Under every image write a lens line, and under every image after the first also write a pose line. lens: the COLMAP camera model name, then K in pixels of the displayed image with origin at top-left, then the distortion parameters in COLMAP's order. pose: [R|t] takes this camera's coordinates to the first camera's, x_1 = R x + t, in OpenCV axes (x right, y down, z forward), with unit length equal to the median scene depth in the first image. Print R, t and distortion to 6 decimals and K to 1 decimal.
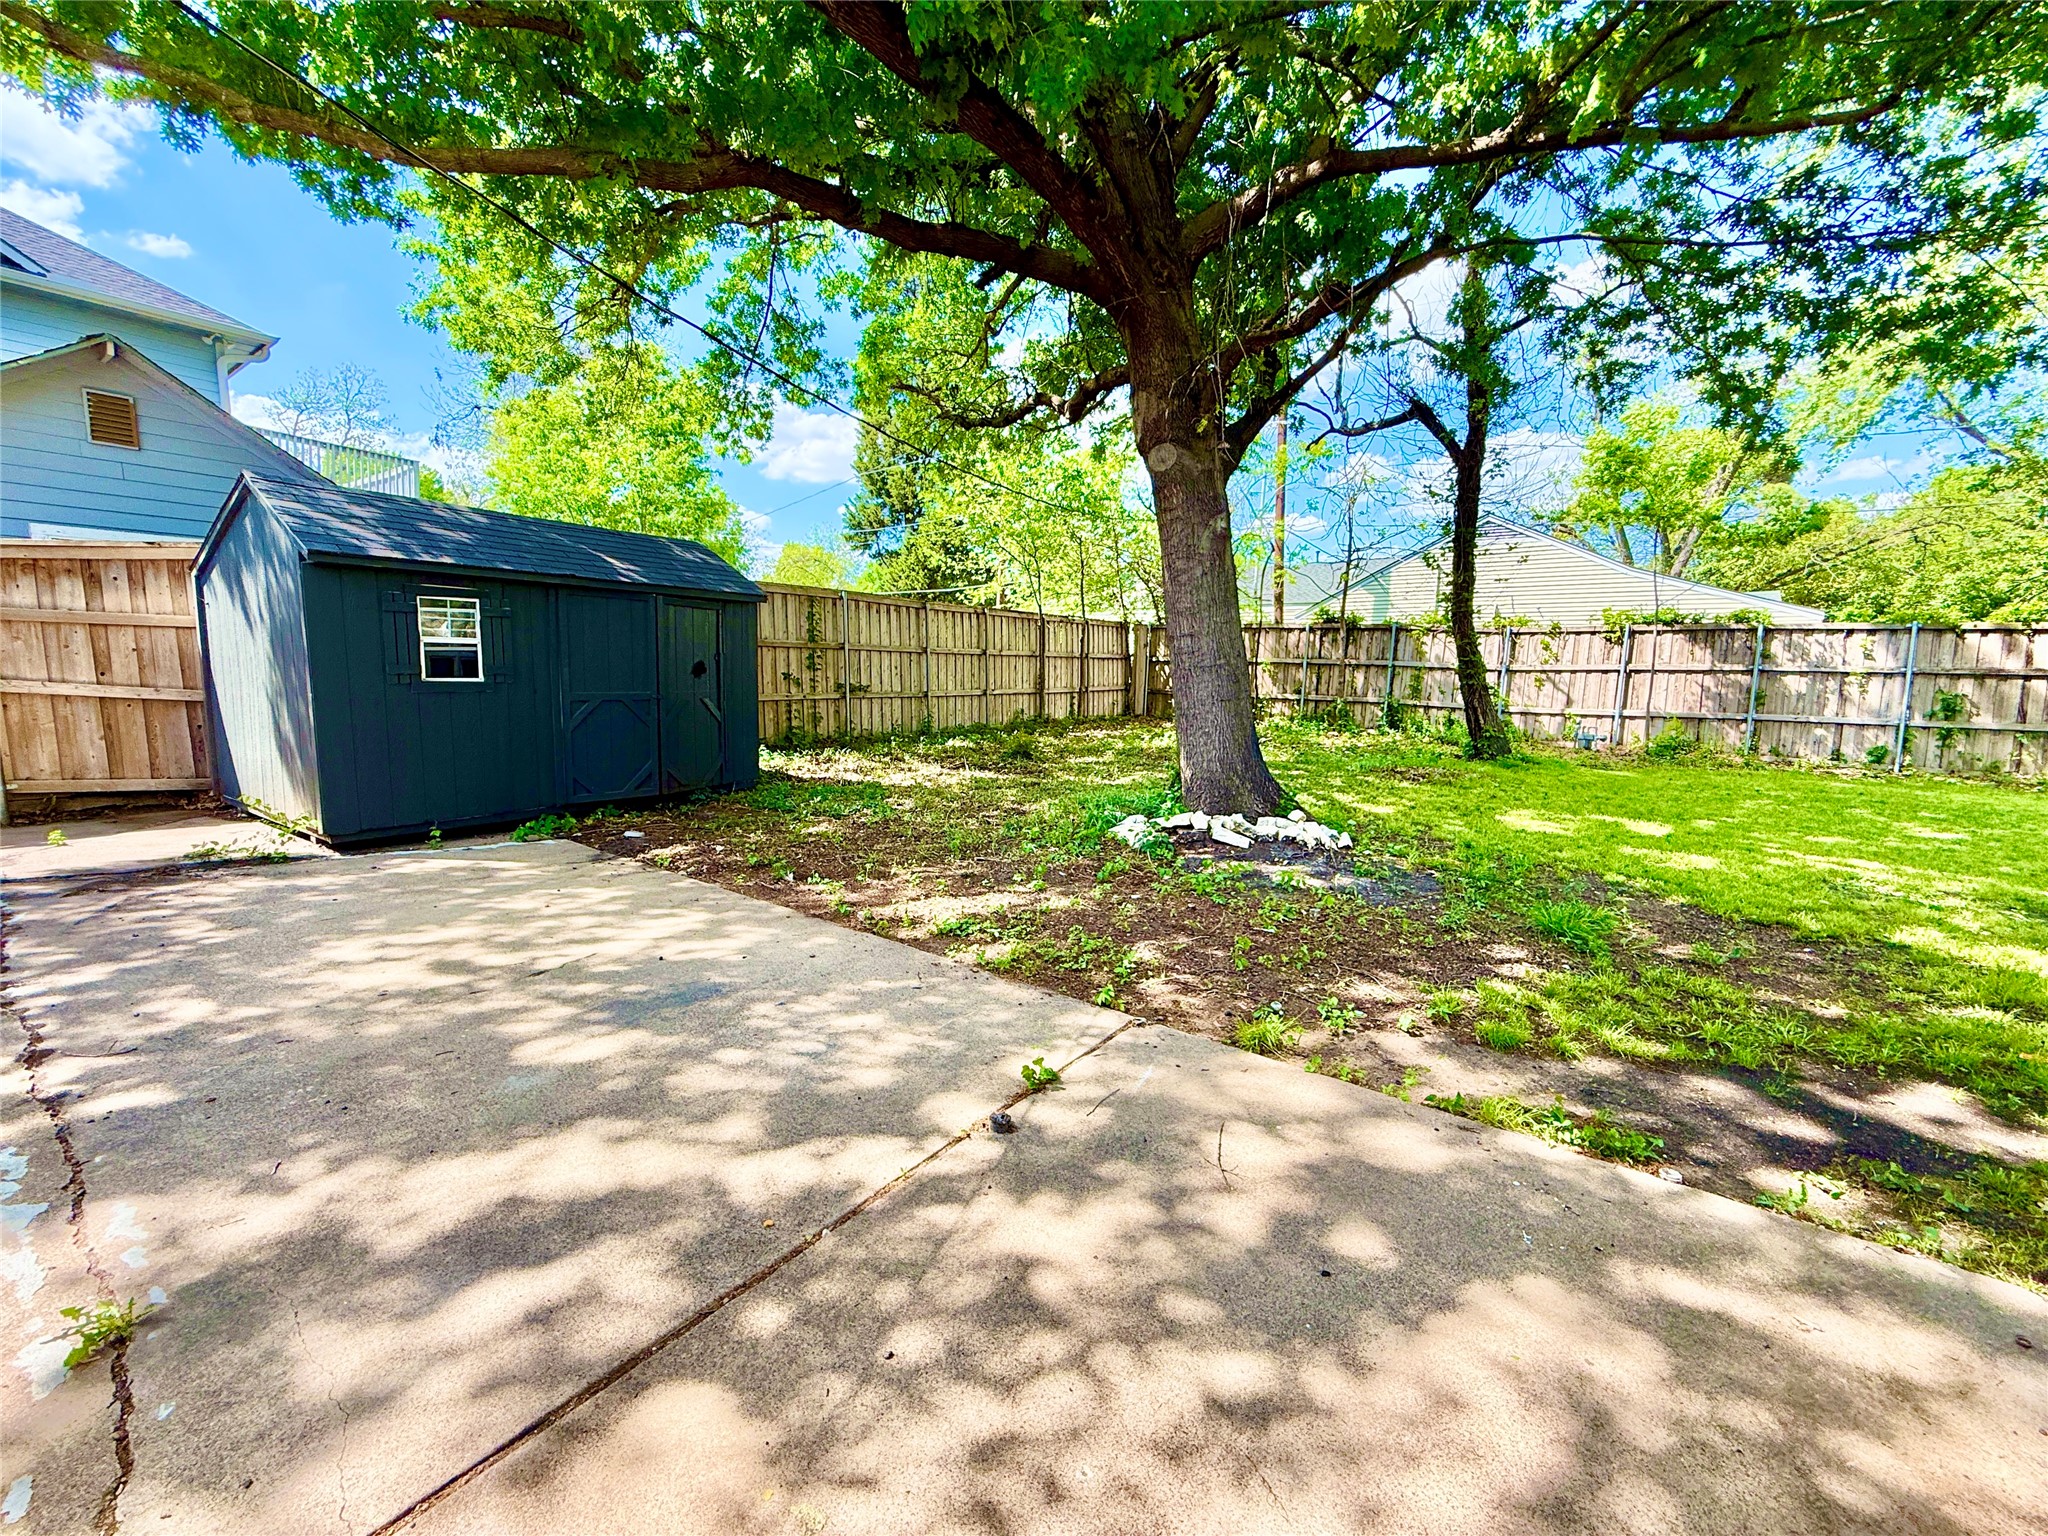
lens RADIAL K [[819.0, 0, 1021.7], [0, 819.0, 766.6], [0, 0, 1]] dist [0.002659, 0.000201]
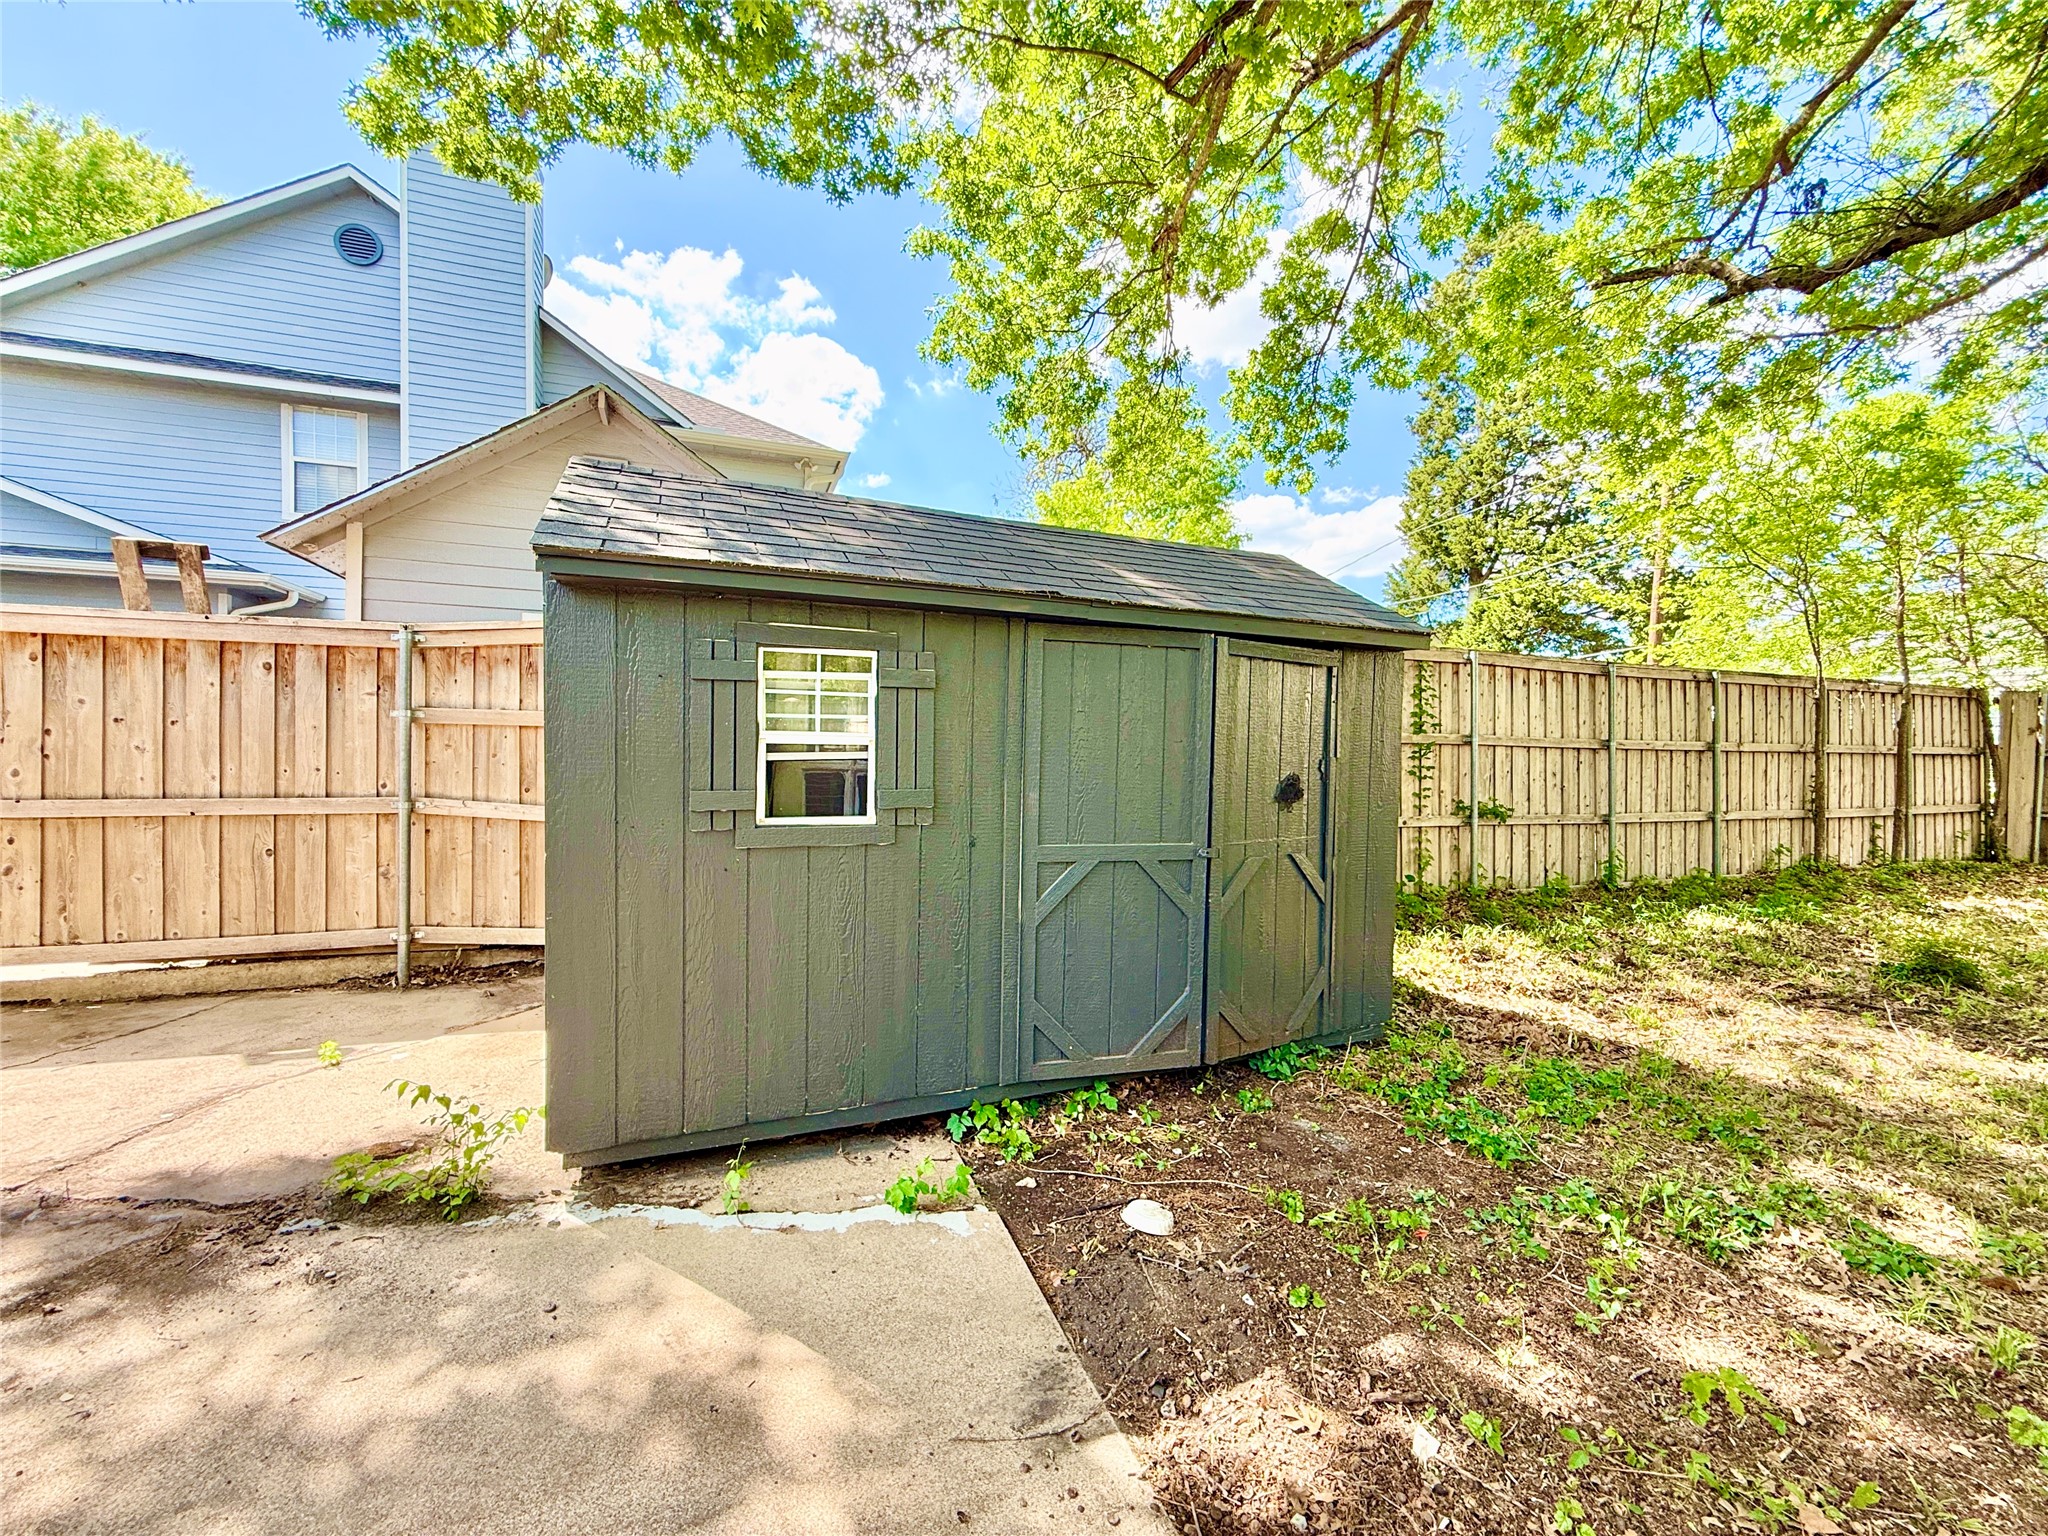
lens RADIAL K [[824.7, 0, 1019.8], [0, 824.7, 765.5], [0, 0, 1]] dist [-0.001379, -0.000425]
pose [[0.832754, 0.000899, -0.553642, -0.147911], [-0.066327, 0.992959, -0.098153, -0.043719], [0.549656, 0.118459, 0.826950, 0.296885]]
